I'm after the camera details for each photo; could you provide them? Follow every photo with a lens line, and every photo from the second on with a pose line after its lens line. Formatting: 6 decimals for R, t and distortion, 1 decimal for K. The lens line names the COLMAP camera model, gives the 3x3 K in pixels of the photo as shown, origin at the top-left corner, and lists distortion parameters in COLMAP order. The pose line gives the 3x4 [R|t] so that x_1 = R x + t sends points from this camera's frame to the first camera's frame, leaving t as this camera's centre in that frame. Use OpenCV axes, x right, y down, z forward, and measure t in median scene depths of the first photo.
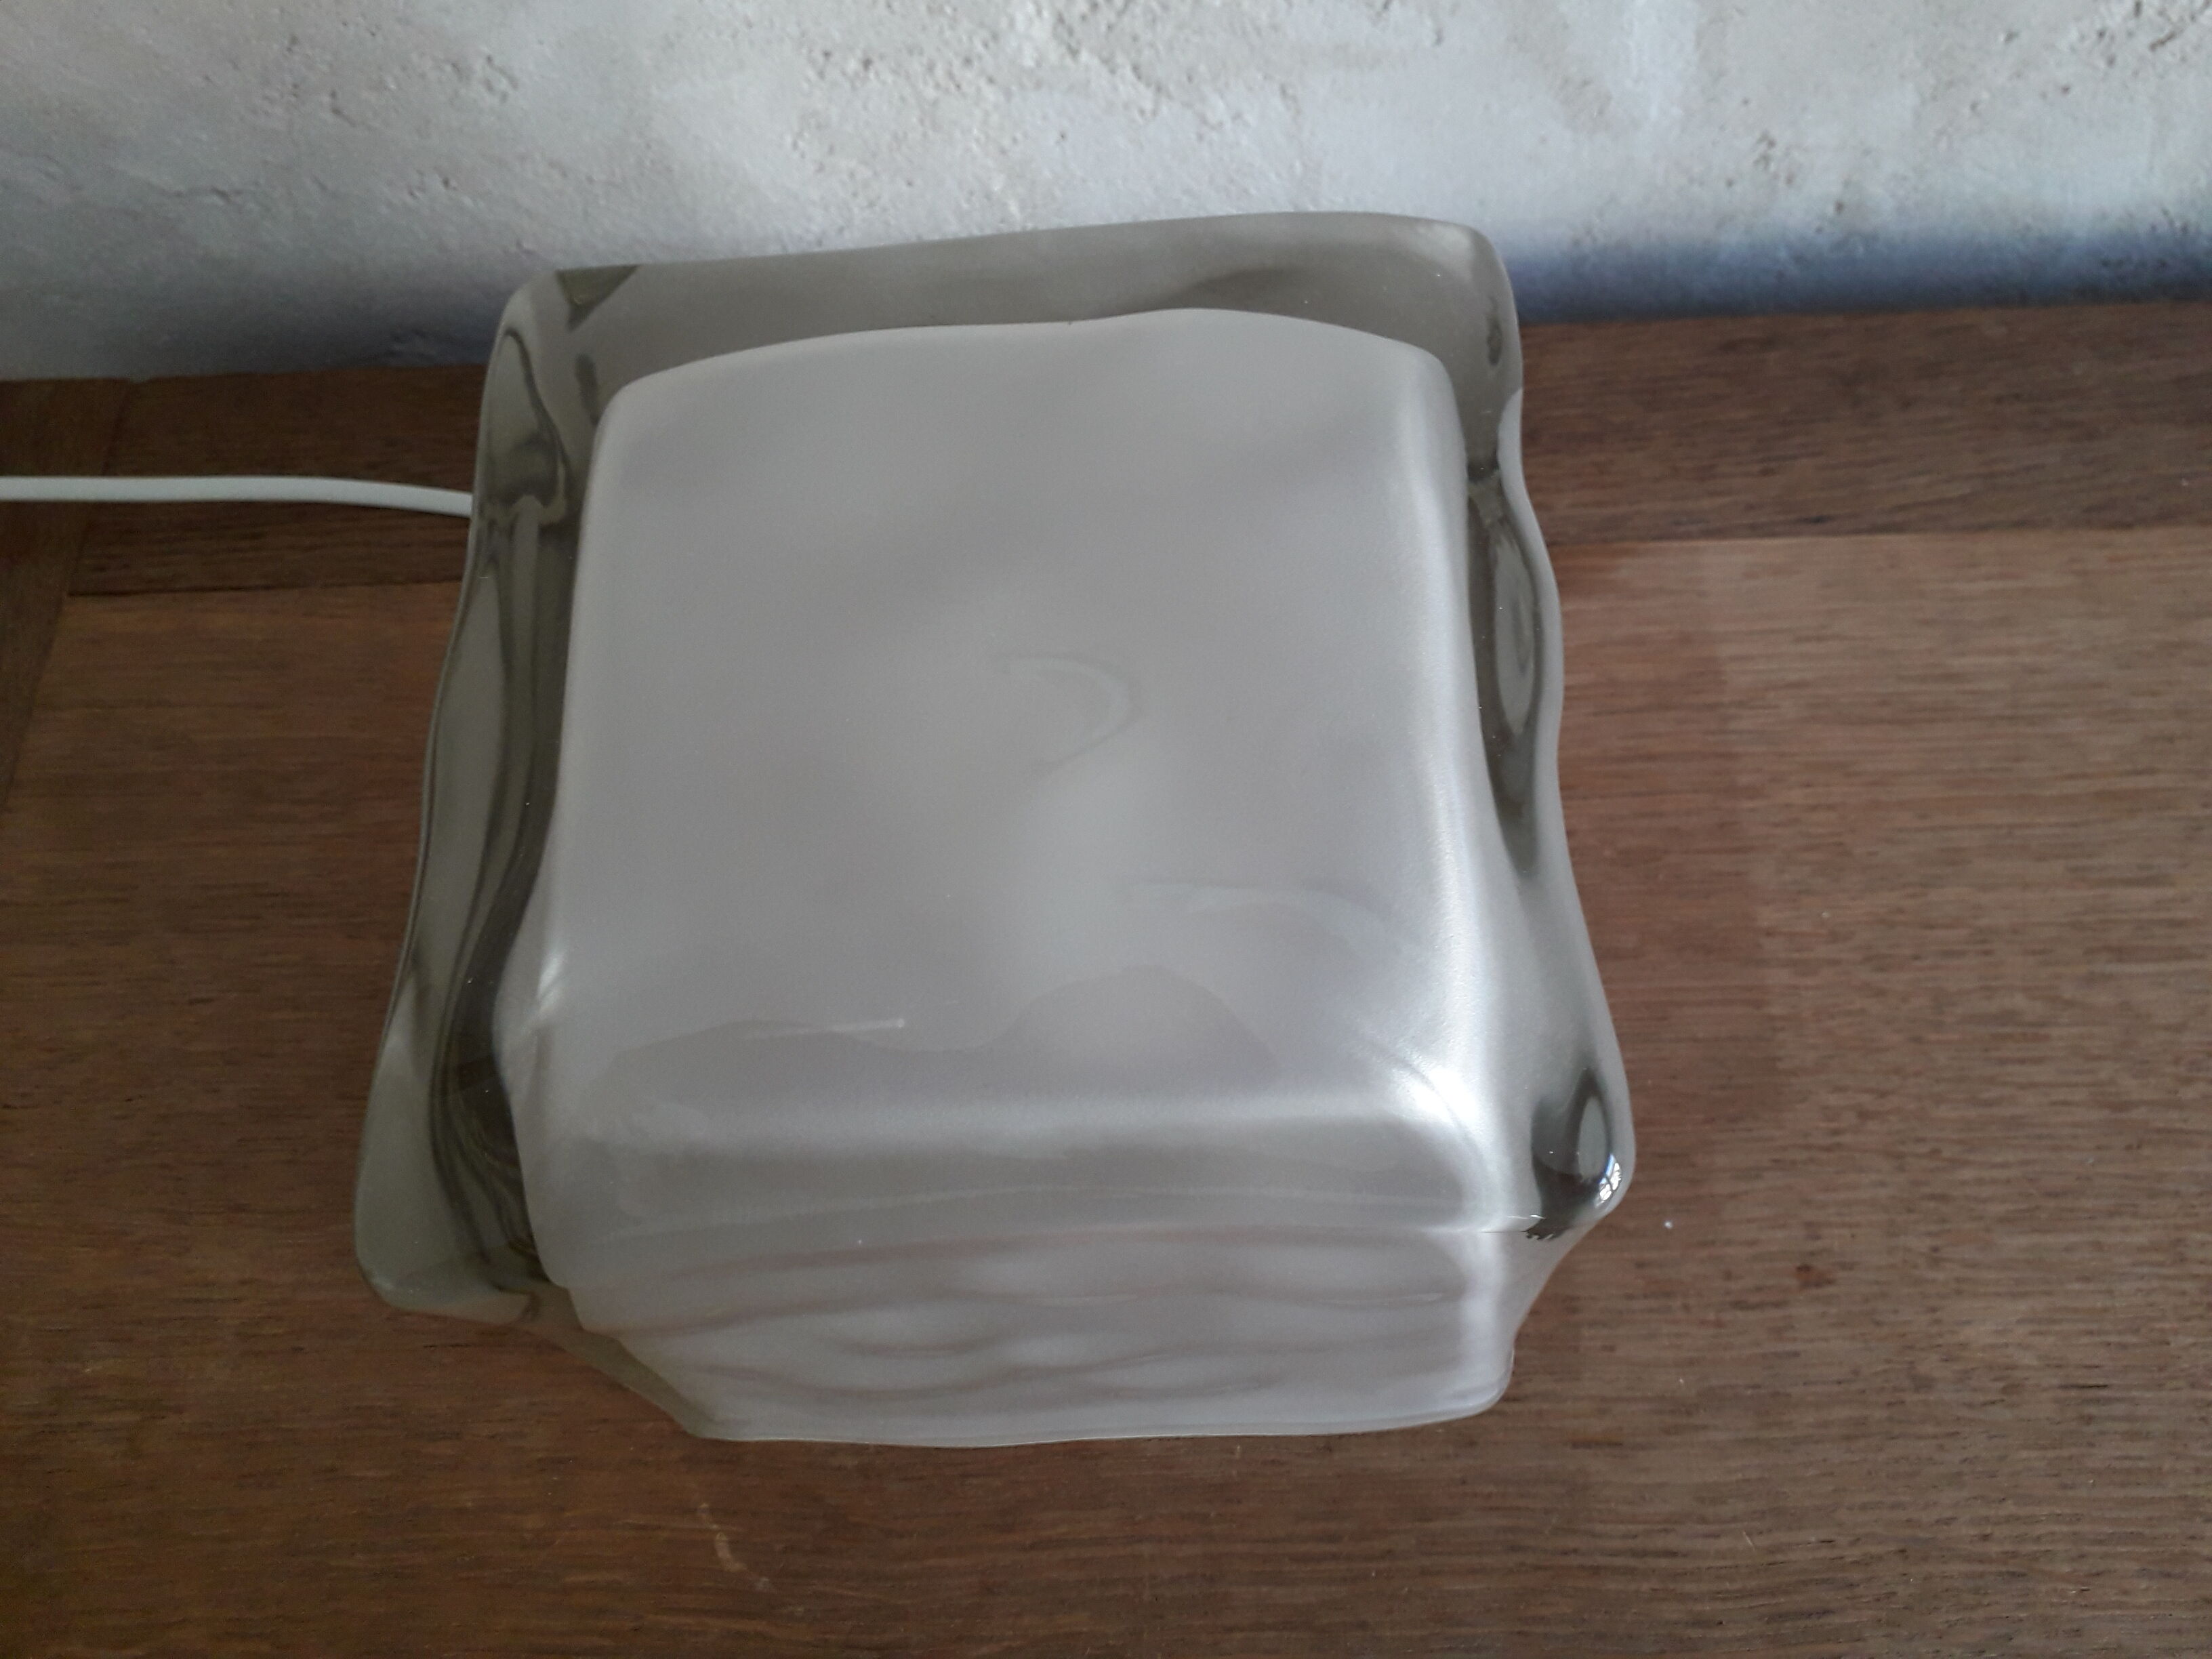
lens RADIAL K [[1827.5, 0, 1136.2], [0, 1827.5, 830.9], [0, 0, 1]] dist [-0.021301, -0.000568]
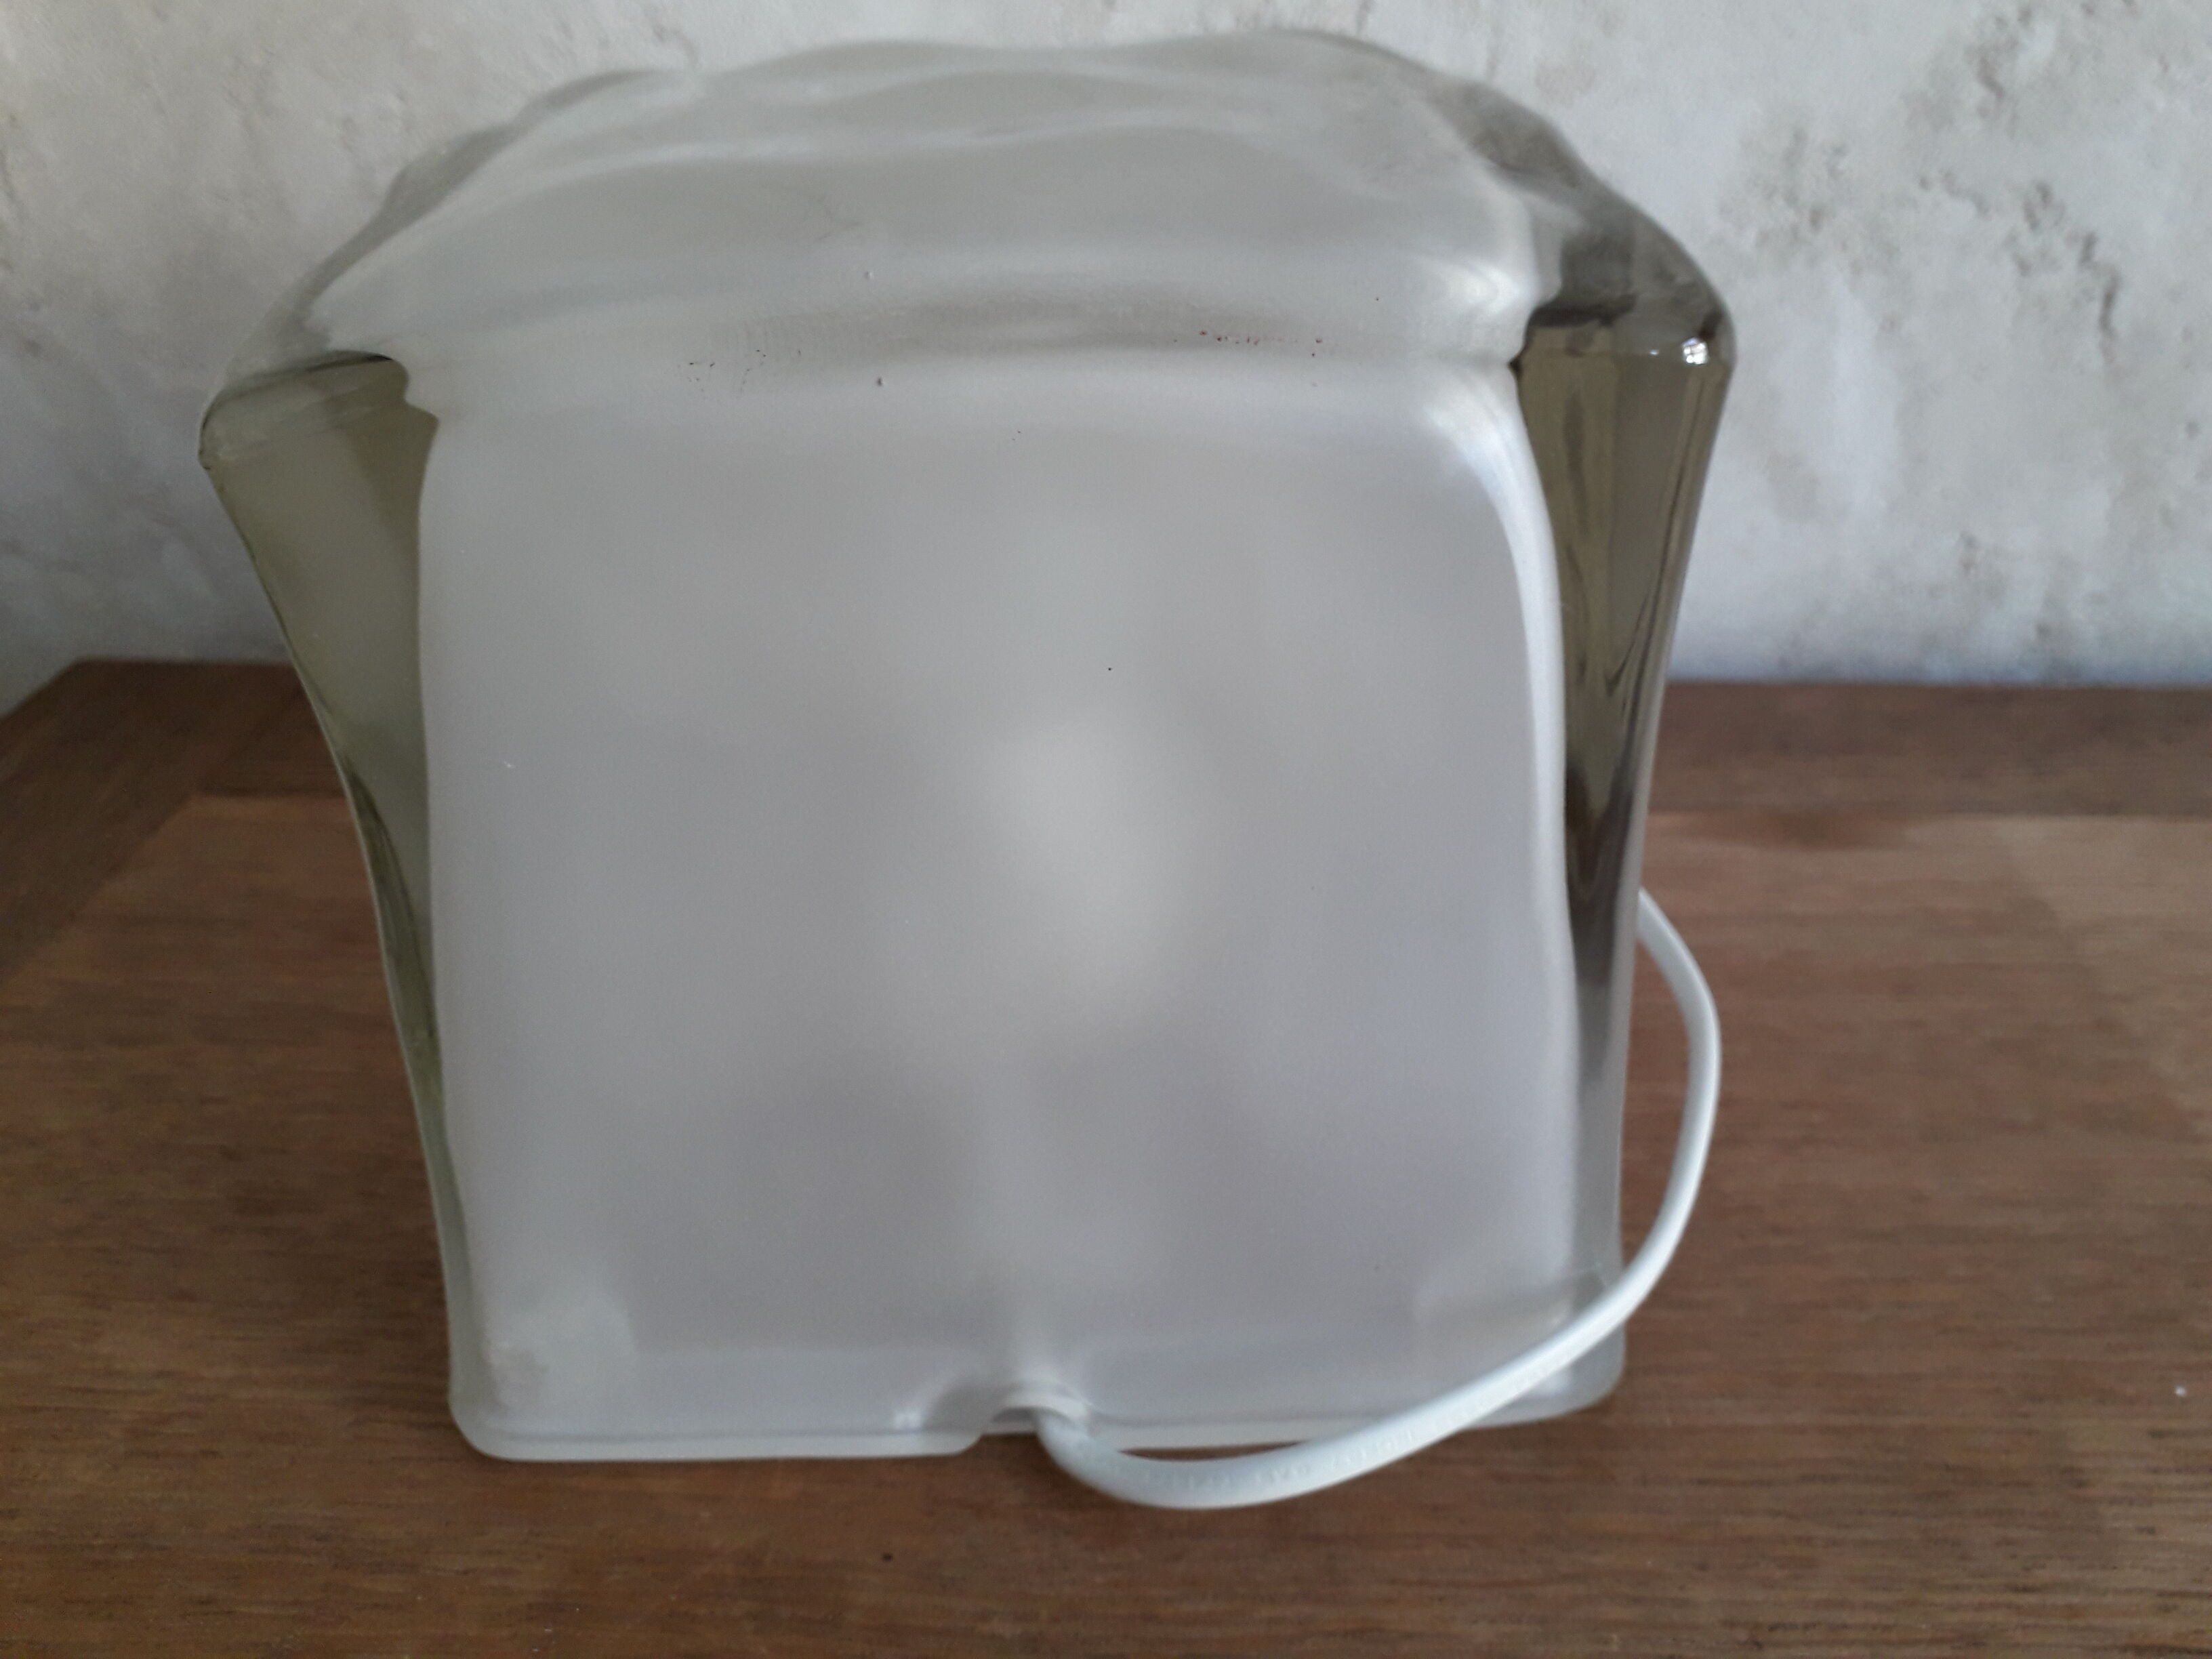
lens RADIAL K [[1840.3, 0, 1135.3], [0, 1840.3, 831.4], [0, 0, 1]] dist [-0.029212, 0.000677]
pose [[0.997633, 0.064318, -0.024342, -0.115430], [-0.066821, 0.822945, -0.564177, 0.477124], [-0.016255, 0.564468, 0.825295, 0.305244]]
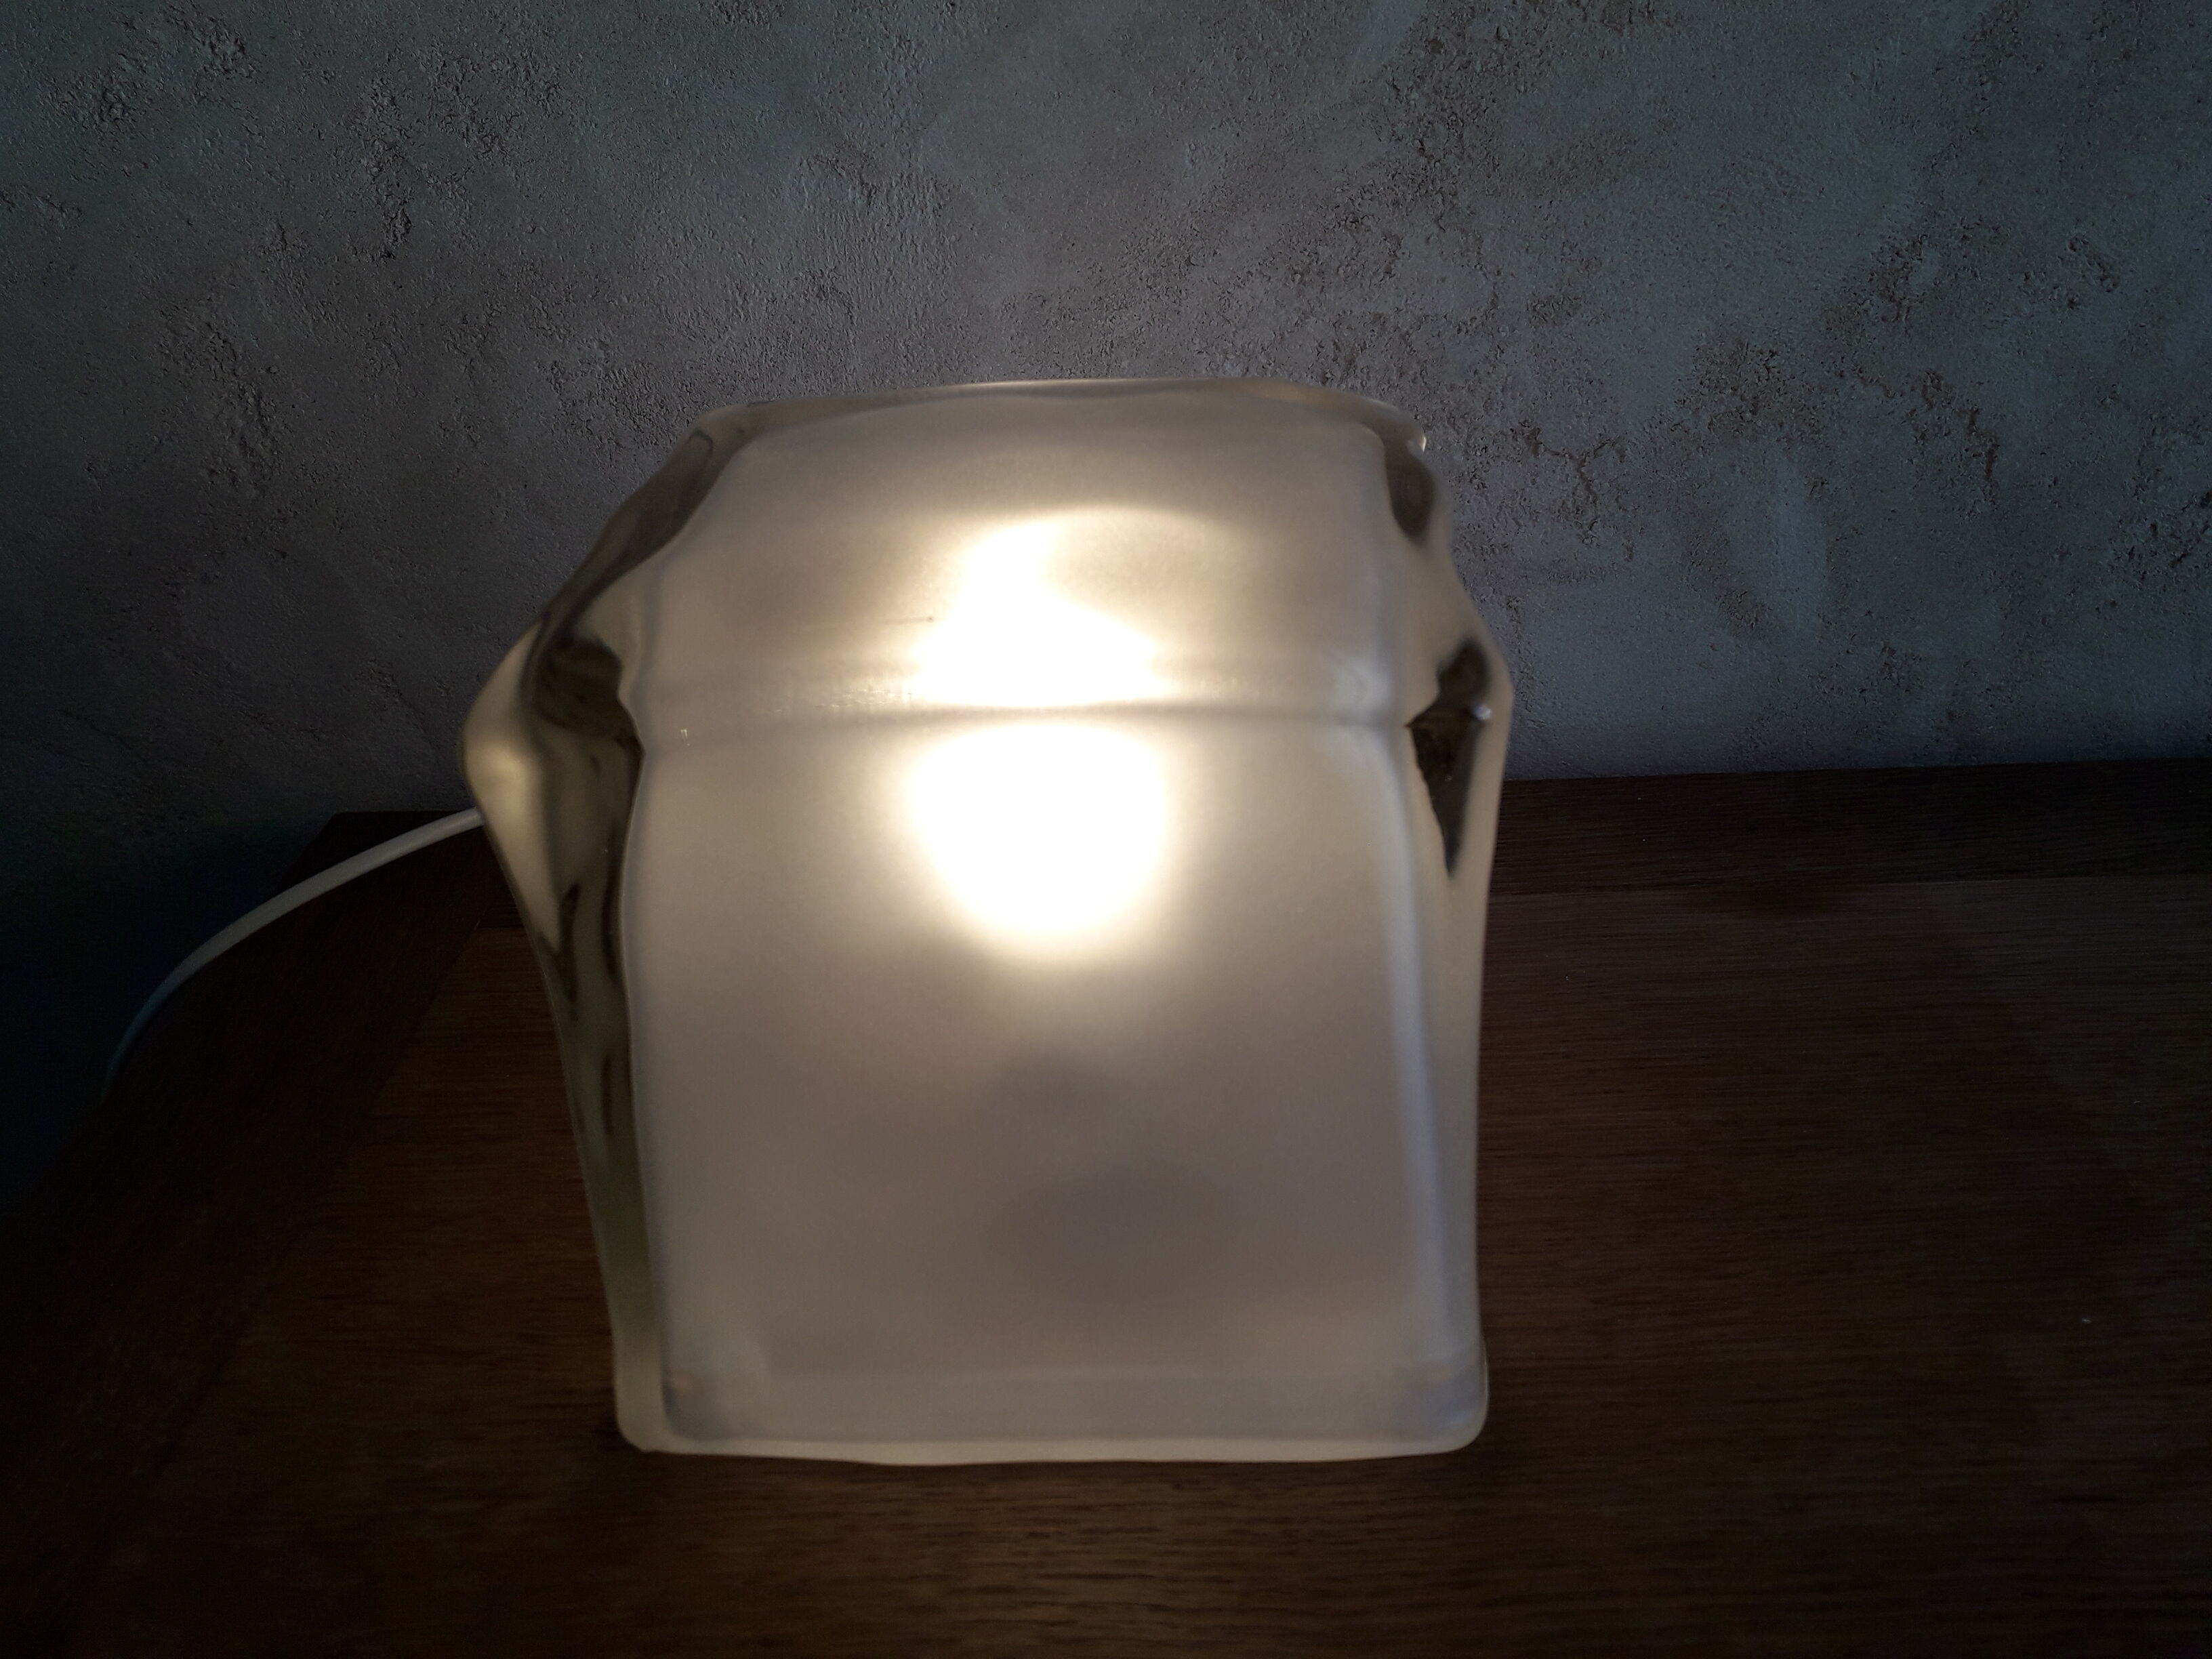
lens RADIAL K [[1804.1, 0, 1125.9], [0, 1804.1, 816.6], [0, 0, 1]] dist [0.001199, -0.012951]
pose [[0.999821, 0.018381, 0.004487, -0.243508], [-0.012331, 0.812869, -0.582316, 0.584616], [-0.014350, 0.582156, 0.812950, 0.057610]]
